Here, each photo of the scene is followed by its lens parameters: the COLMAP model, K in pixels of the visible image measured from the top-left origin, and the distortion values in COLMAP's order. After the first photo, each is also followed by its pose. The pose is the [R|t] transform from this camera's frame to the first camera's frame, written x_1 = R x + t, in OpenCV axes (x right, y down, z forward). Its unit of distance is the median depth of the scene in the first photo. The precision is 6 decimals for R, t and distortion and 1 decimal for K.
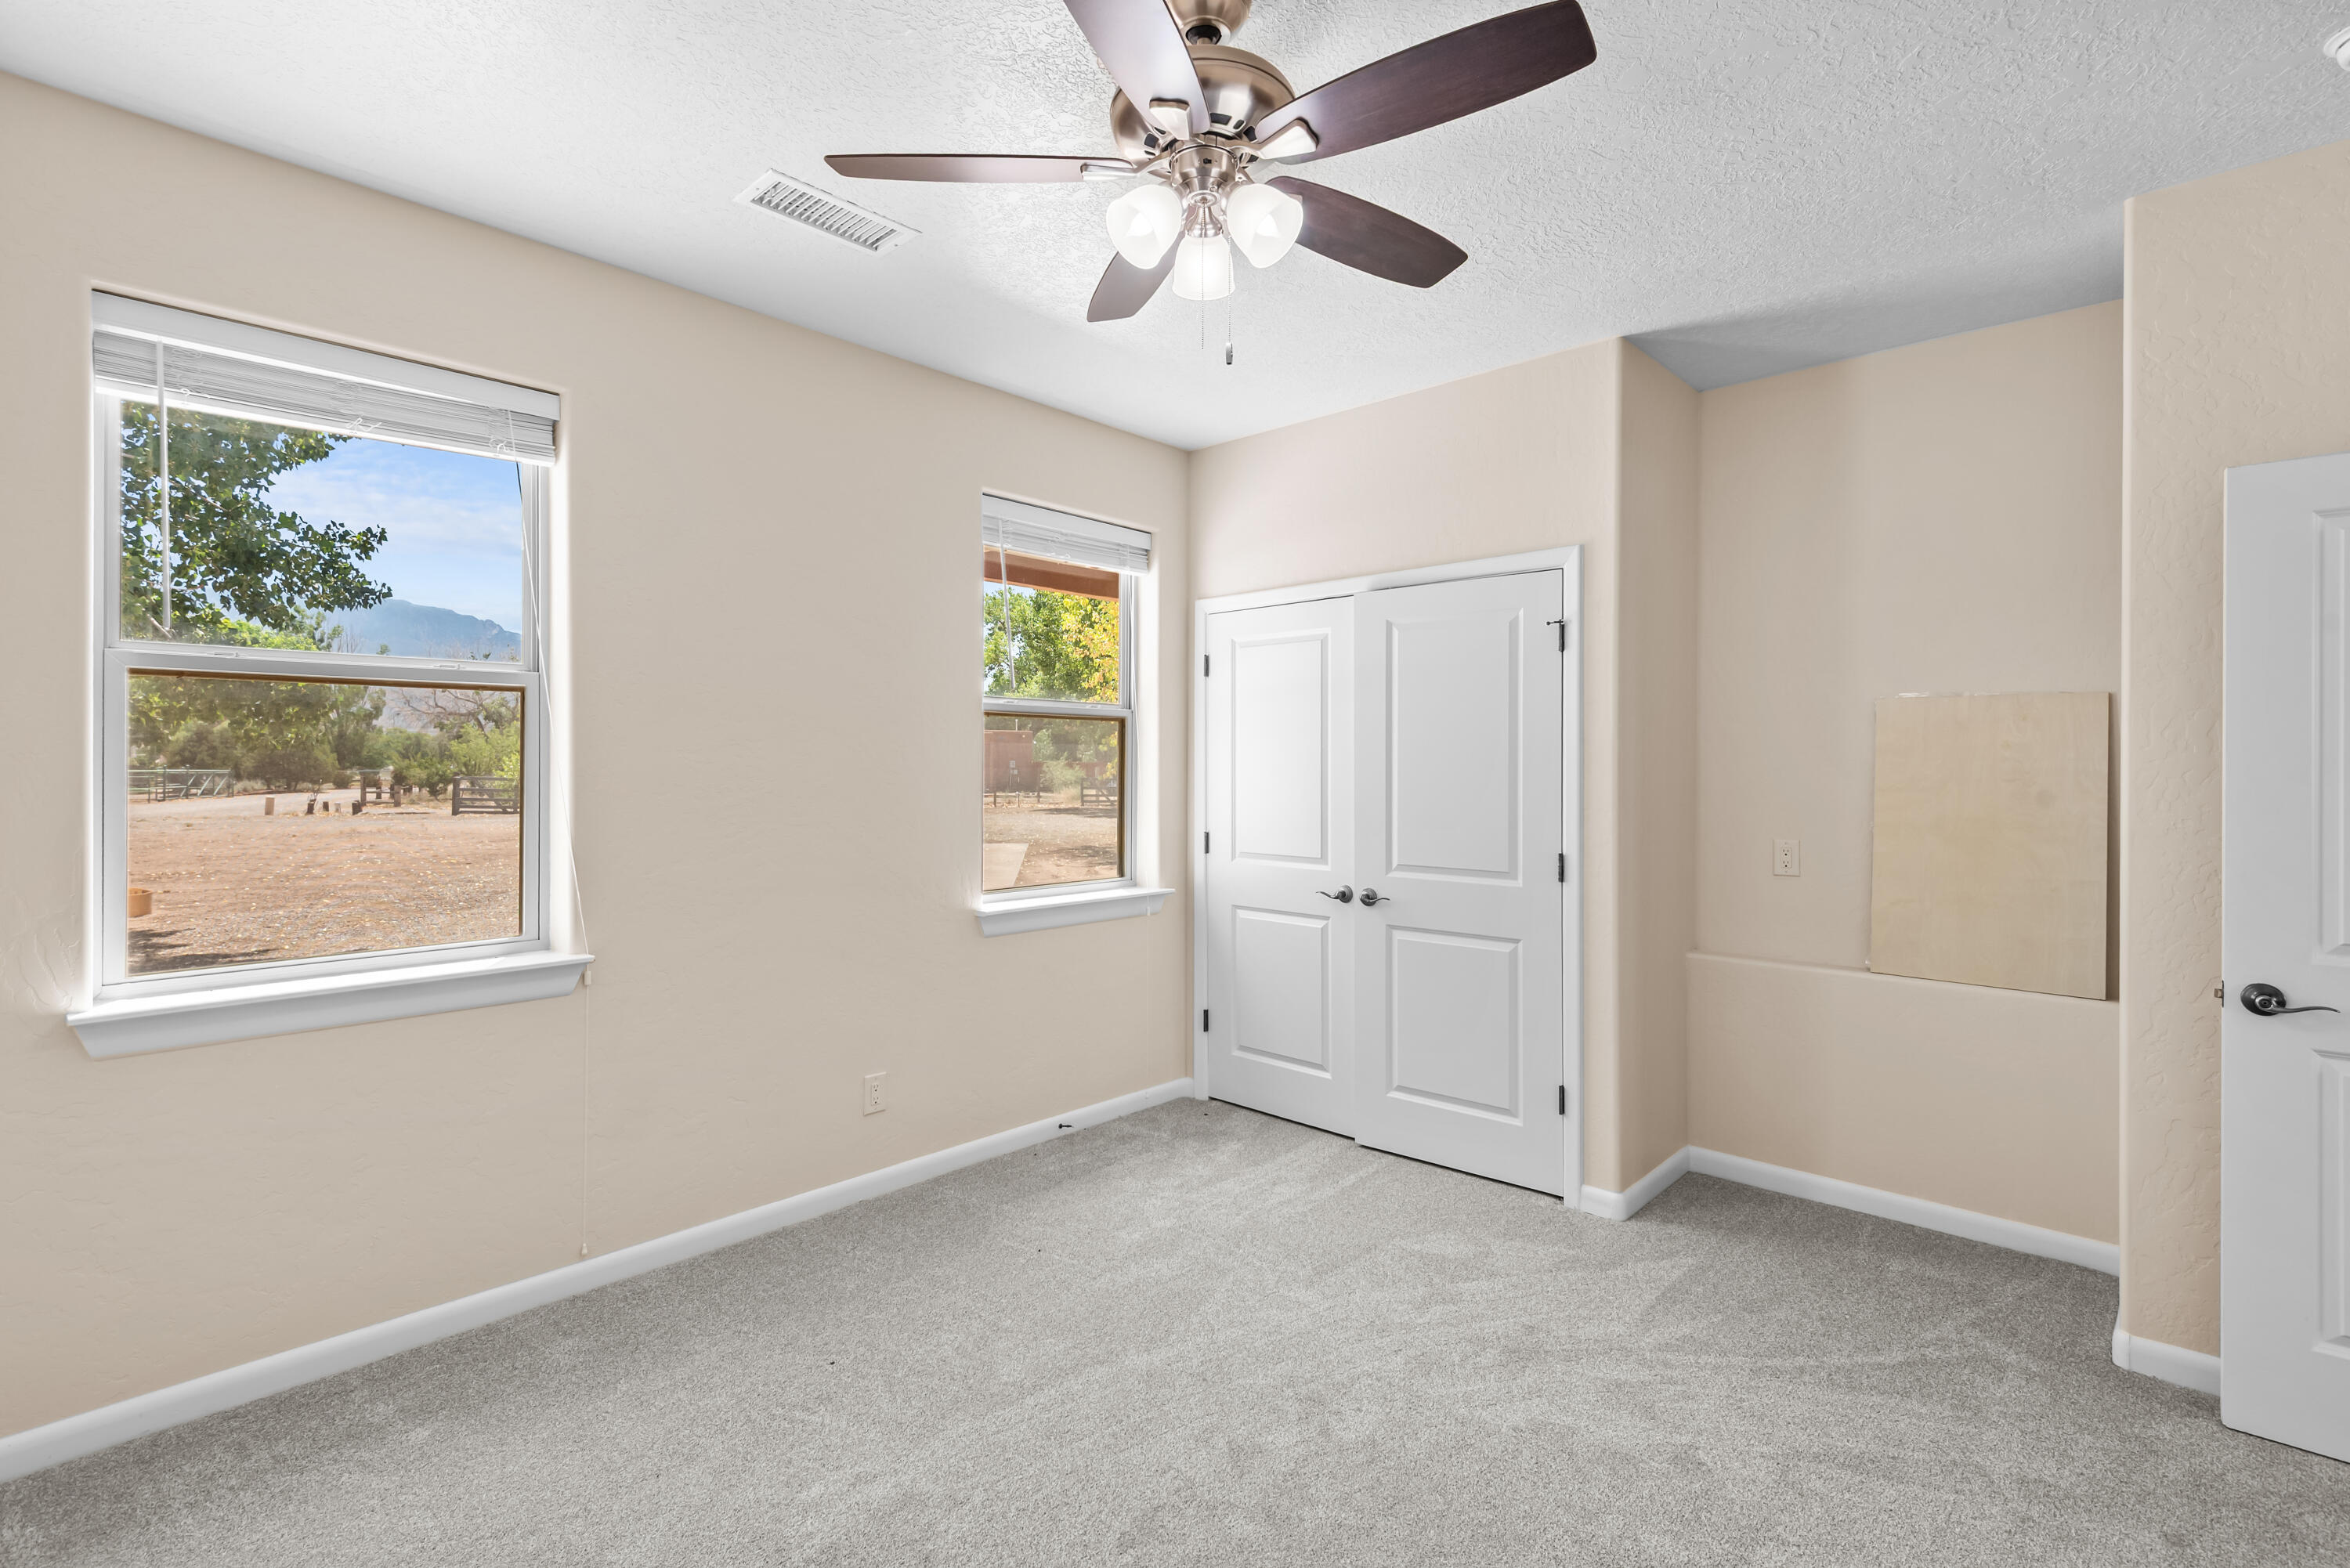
lens RADIAL K [[1079.5, 0, 1166.6], [0, 1079.5, 764.8], [0, 0, 1]] dist [0.027809, -0.007884]
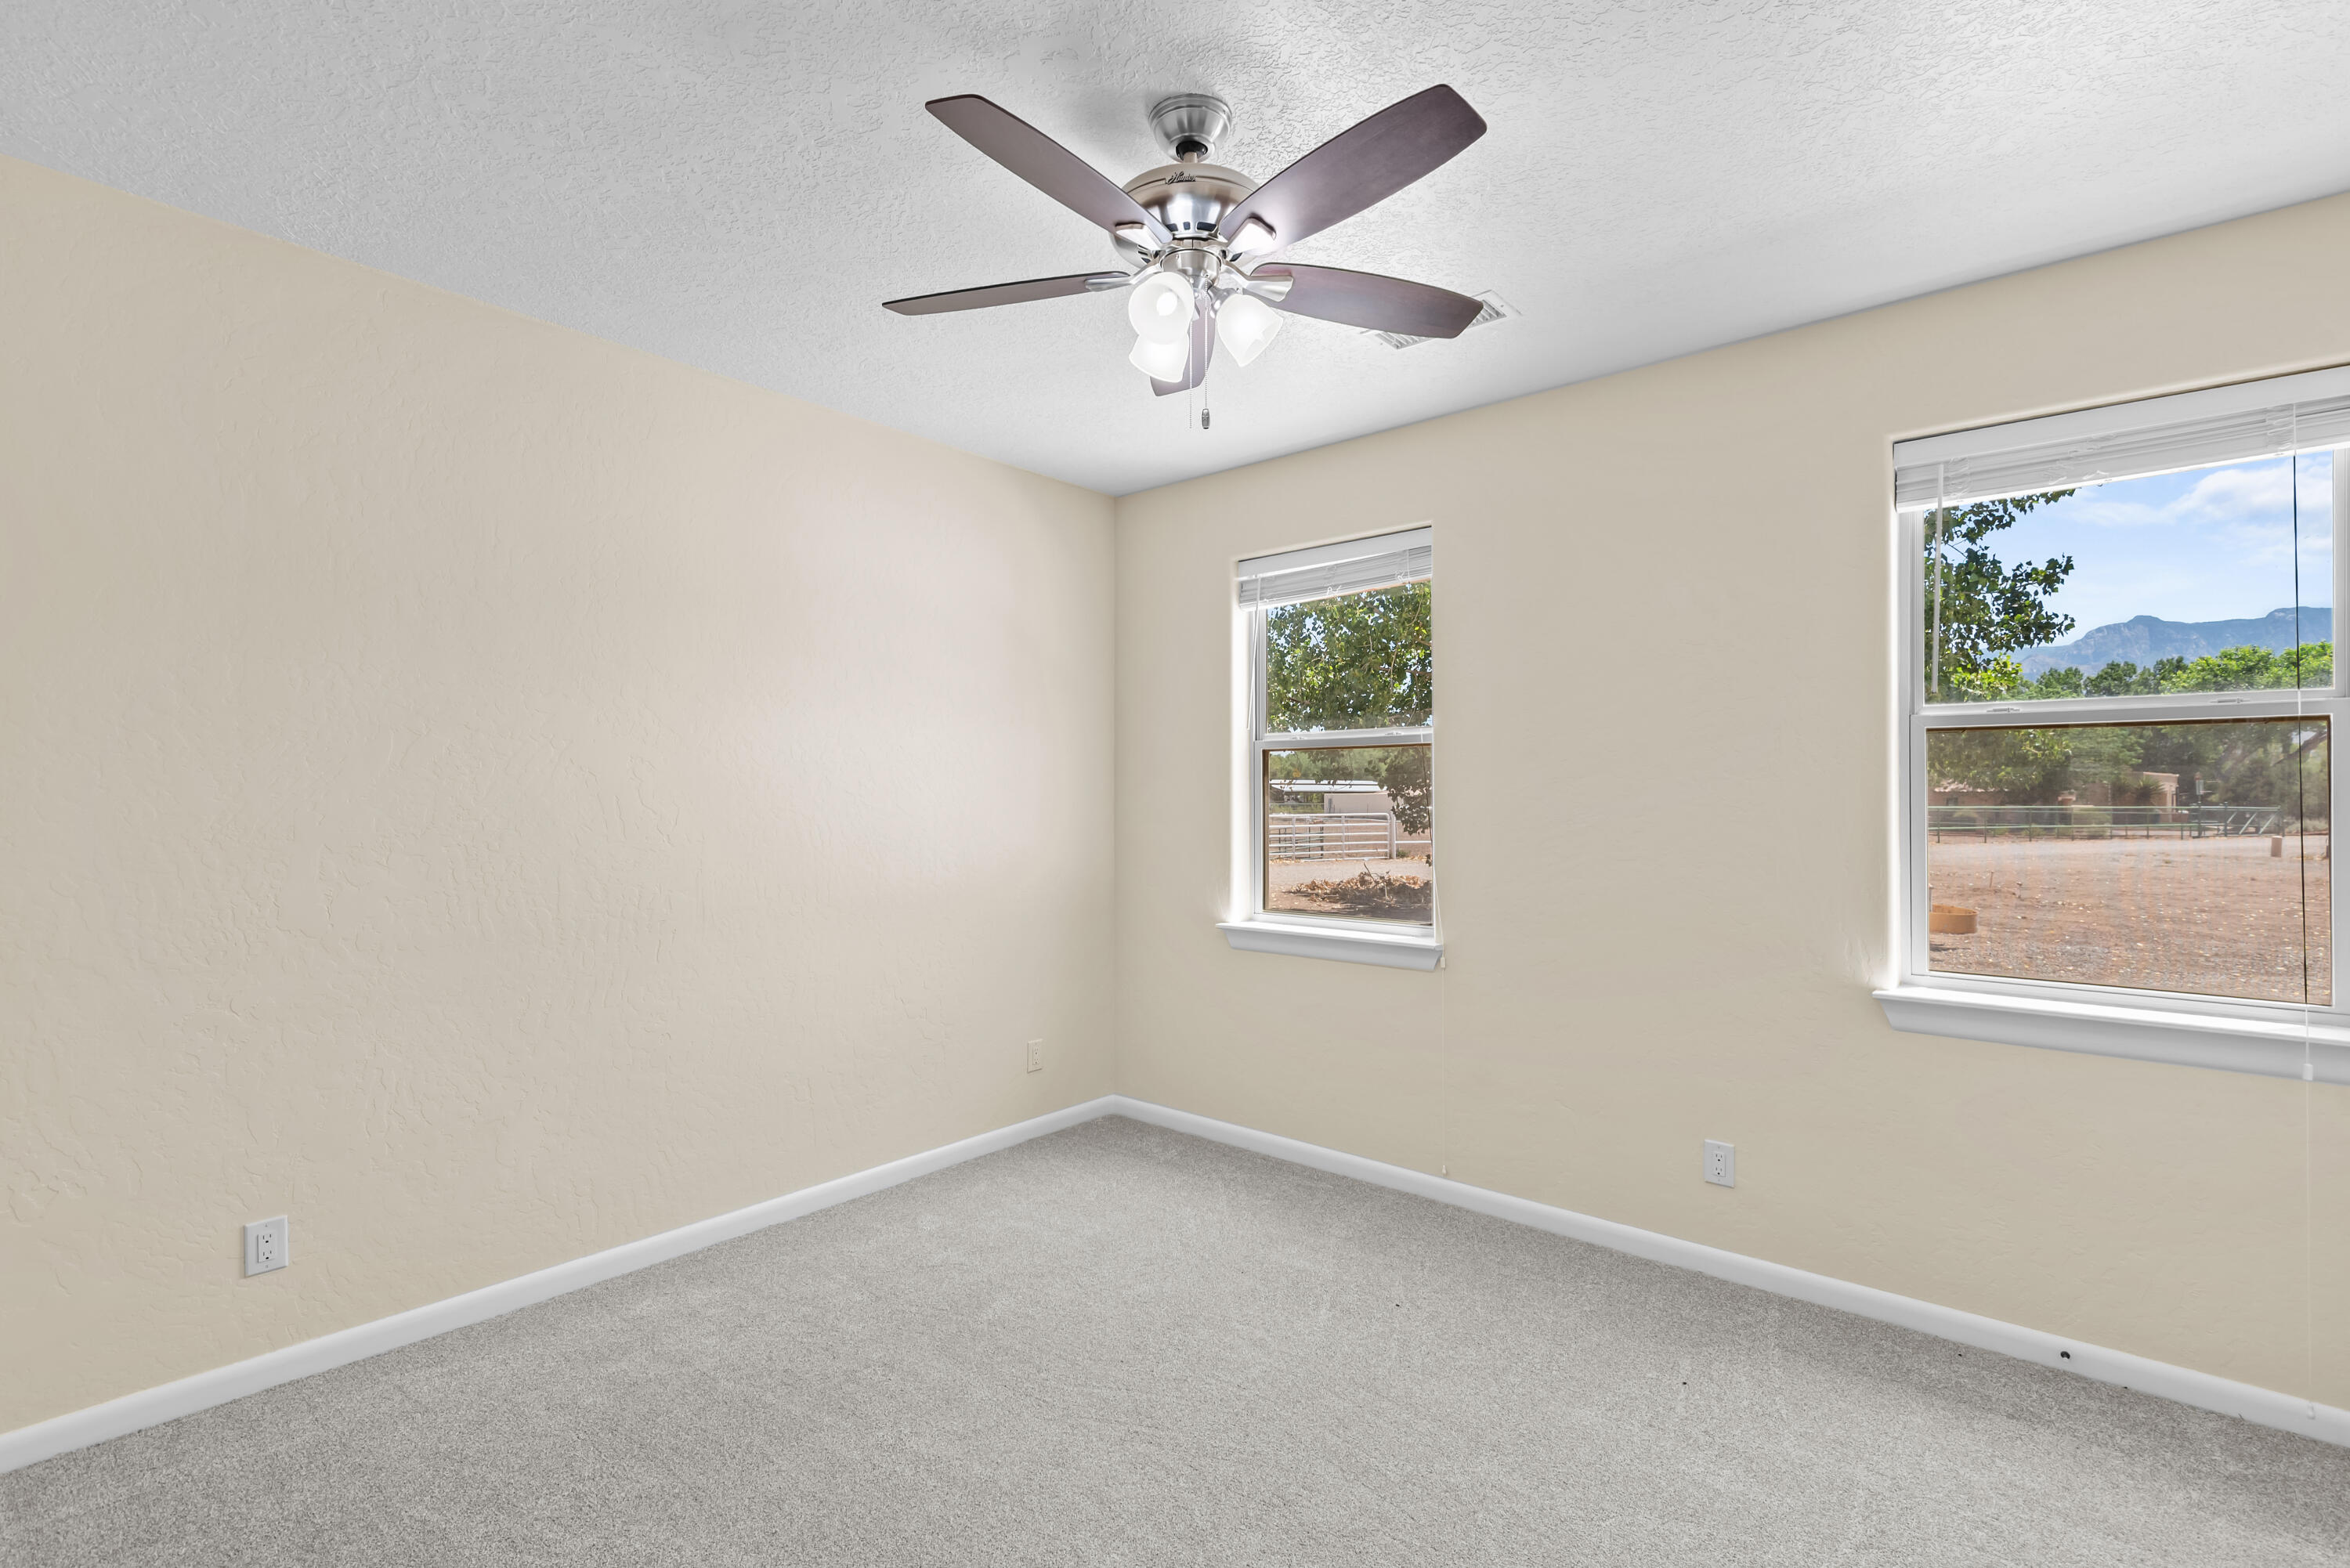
lens RADIAL K [[1079.5, 0, 1187.5], [0, 1079.5, 792.2], [0, 0, 1]] dist [0.027809, -0.007884]
pose [[0.065779, -0.007732, -0.997804, 0.200809], [-0.001022, 0.999969, -0.007816, 0.000088], [0.997834, 0.001534, 0.065769, 0.162159]]
